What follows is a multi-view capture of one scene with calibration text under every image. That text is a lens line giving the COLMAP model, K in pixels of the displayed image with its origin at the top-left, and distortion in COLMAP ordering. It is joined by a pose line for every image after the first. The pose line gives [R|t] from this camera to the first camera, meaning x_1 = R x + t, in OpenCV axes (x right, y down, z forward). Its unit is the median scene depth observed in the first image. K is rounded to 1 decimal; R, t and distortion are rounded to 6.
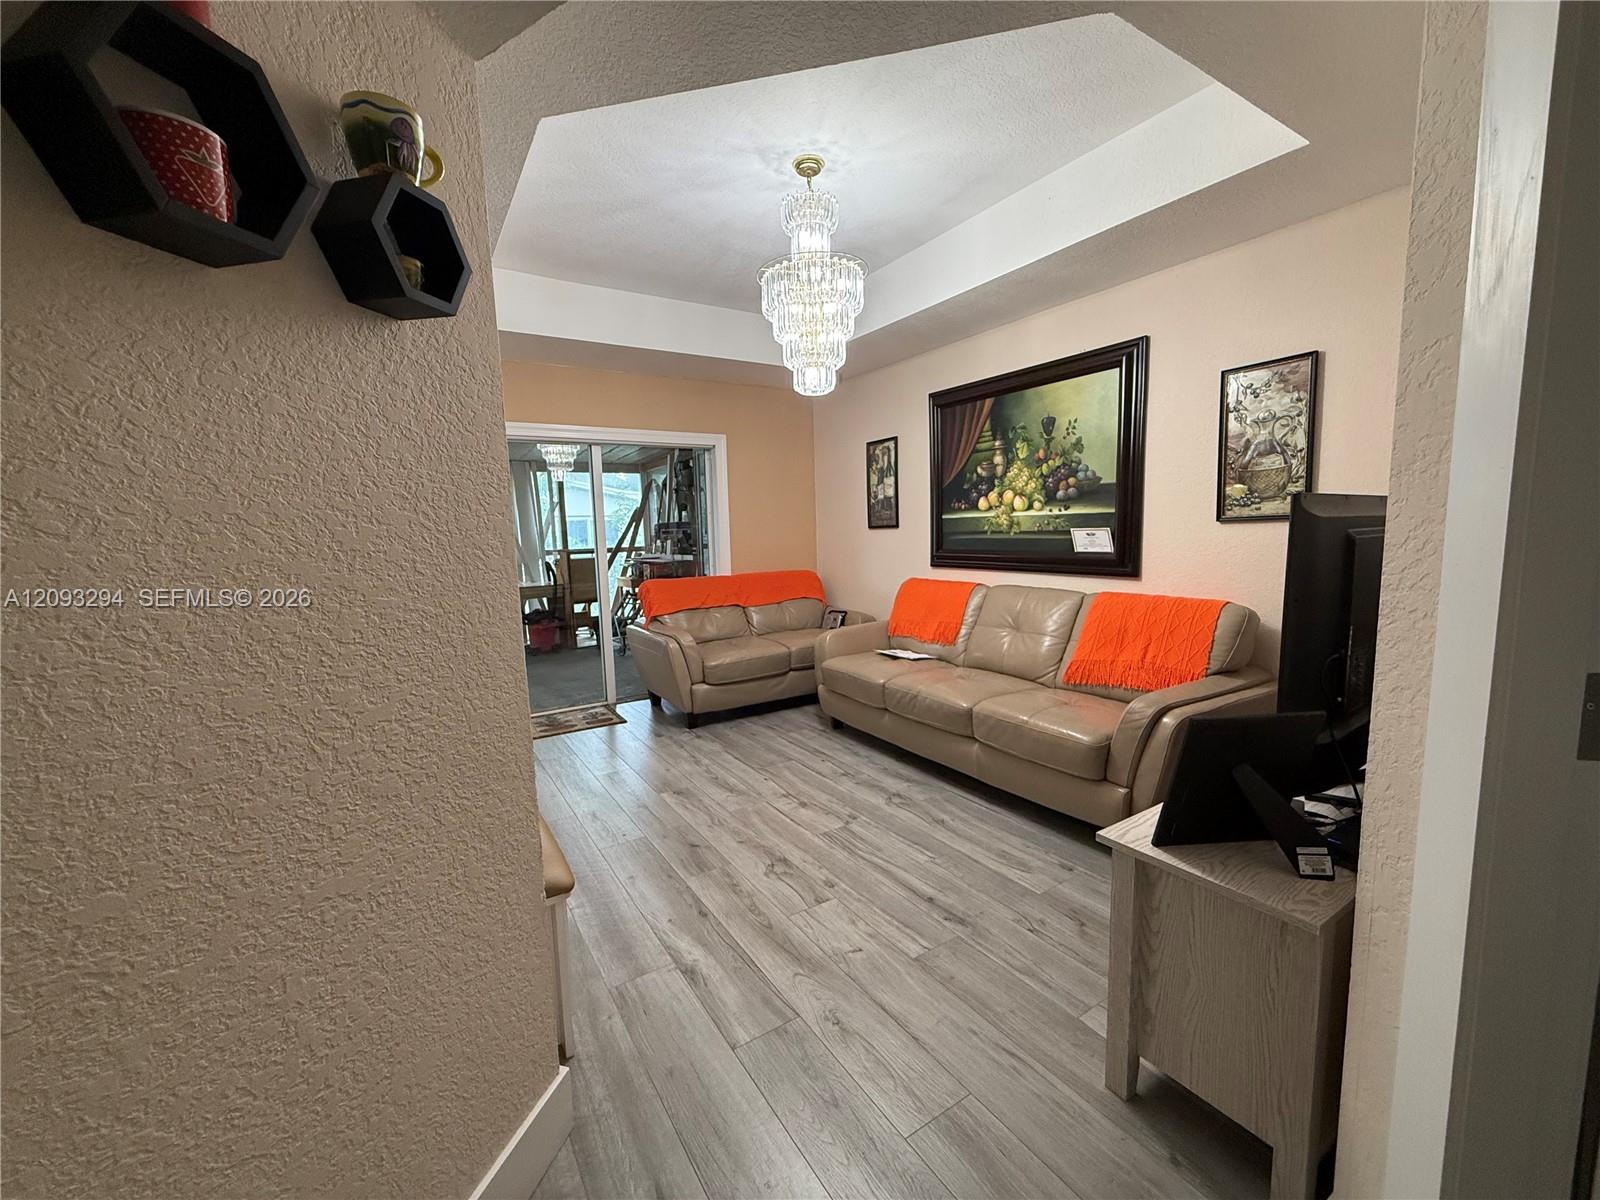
lens RADIAL K [[639.8, 0, 800.0], [0, 639.8, 606.5], [0, 0, 1]] dist [-0.000215, -0.000052]
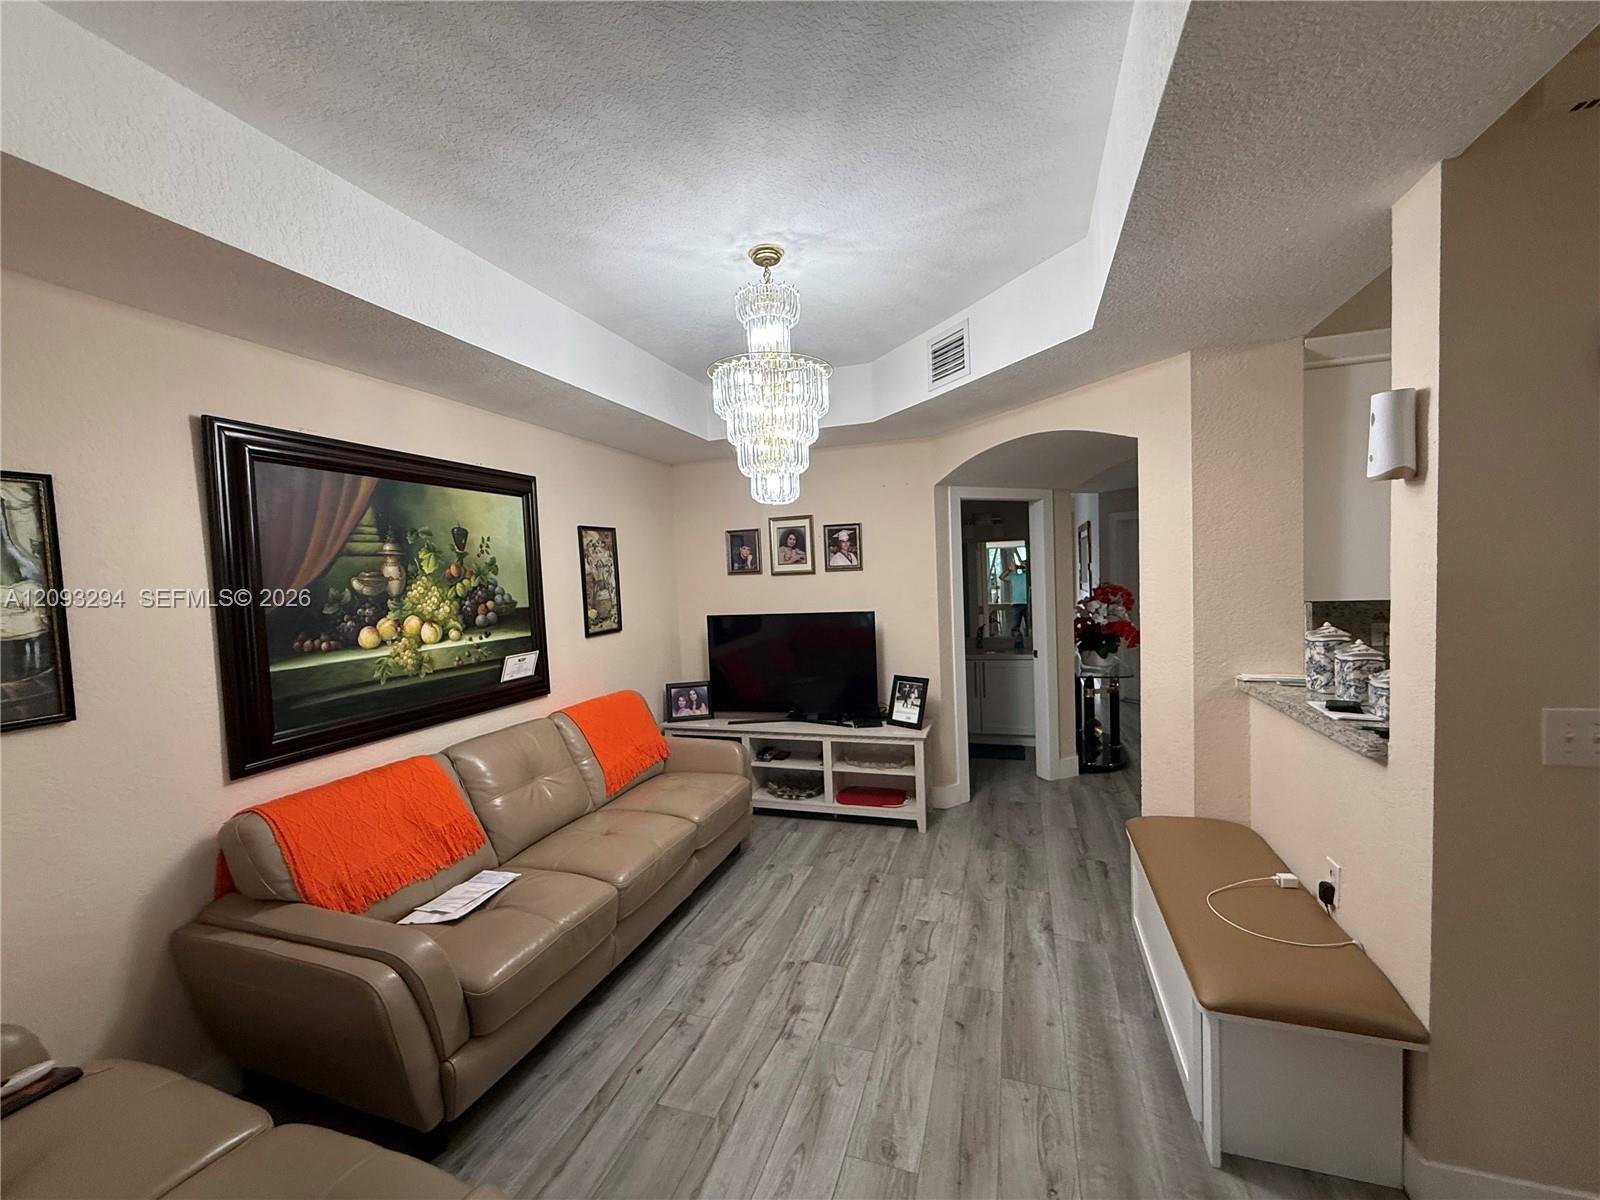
lens RADIAL K [[639.8, 0, 801.8], [0, 639.8, 606.1], [0, 0, 1]] dist [-0.000215, -0.000052]
pose [[-0.629106, 0.014395, 0.777186, -0.541883], [0.152299, 0.982733, 0.105078, -0.223420], [-0.762254, 0.184470, -0.620435, 1.232133]]
